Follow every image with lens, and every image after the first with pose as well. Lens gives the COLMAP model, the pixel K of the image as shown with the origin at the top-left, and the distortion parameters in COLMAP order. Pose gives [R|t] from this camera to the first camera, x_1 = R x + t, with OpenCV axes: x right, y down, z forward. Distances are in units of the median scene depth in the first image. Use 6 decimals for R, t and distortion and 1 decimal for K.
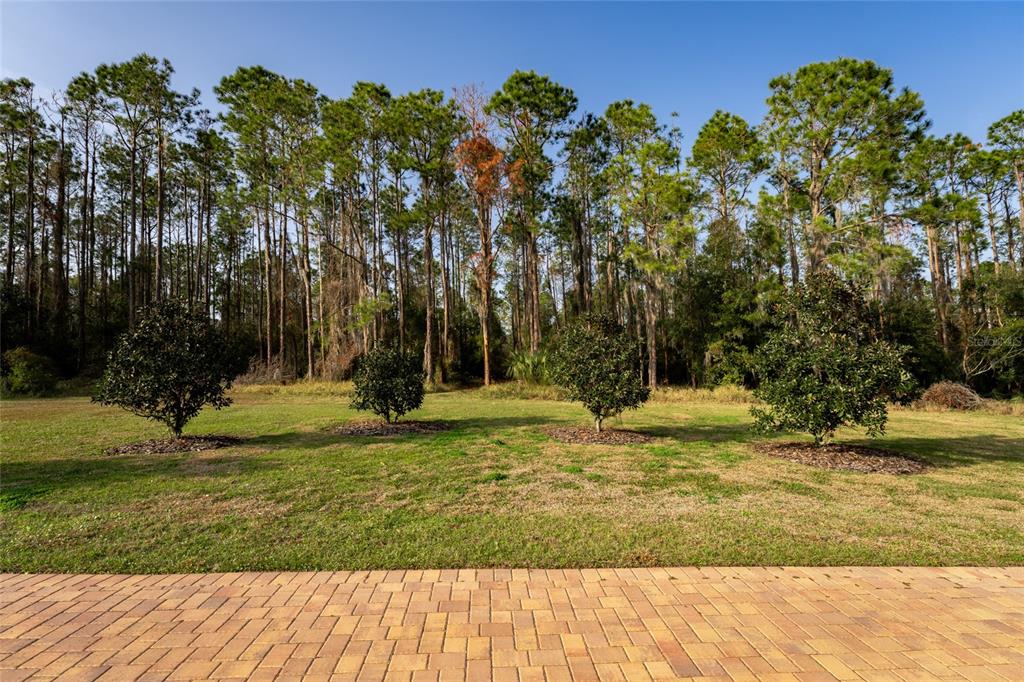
lens RADIAL K [[423.5, 0, 512.0], [0, 423.5, 341.0], [0, 0, 1]] dist [0.000564, 0.000016]
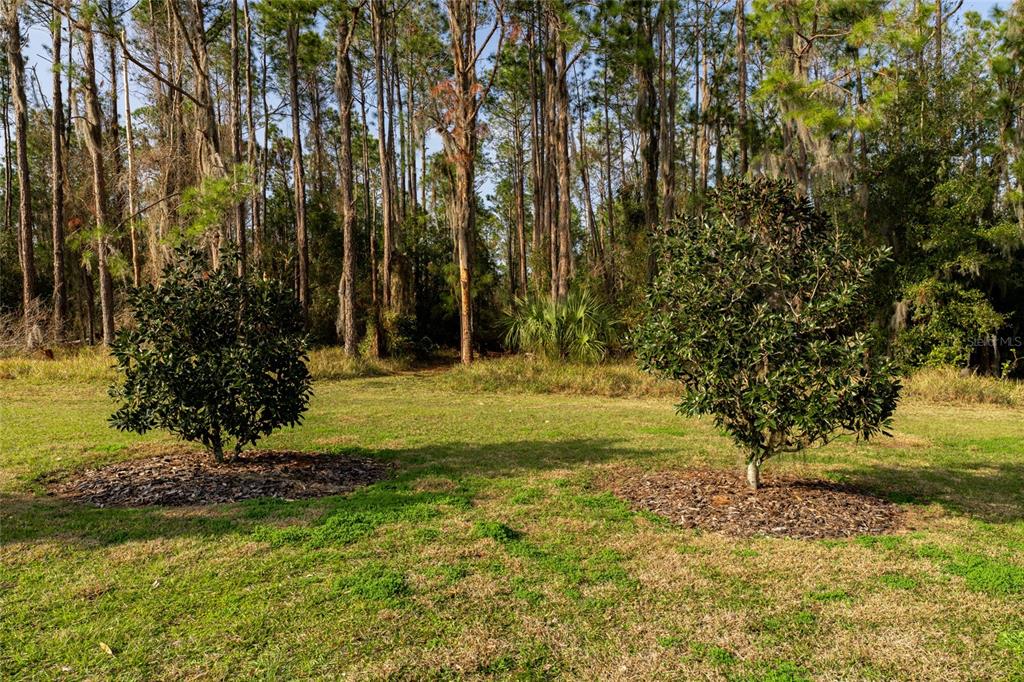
lens RADIAL K [[686.2, 0, 512.0], [0, 686.2, 341.0], [0, 0, 1]] dist [0.000008, 0.000094]
pose [[0.999888, 0.009695, 0.011380, -0.013625], [-0.010534, 0.997045, 0.076092, 0.015695], [-0.010609, -0.076203, 0.997036, 0.188341]]
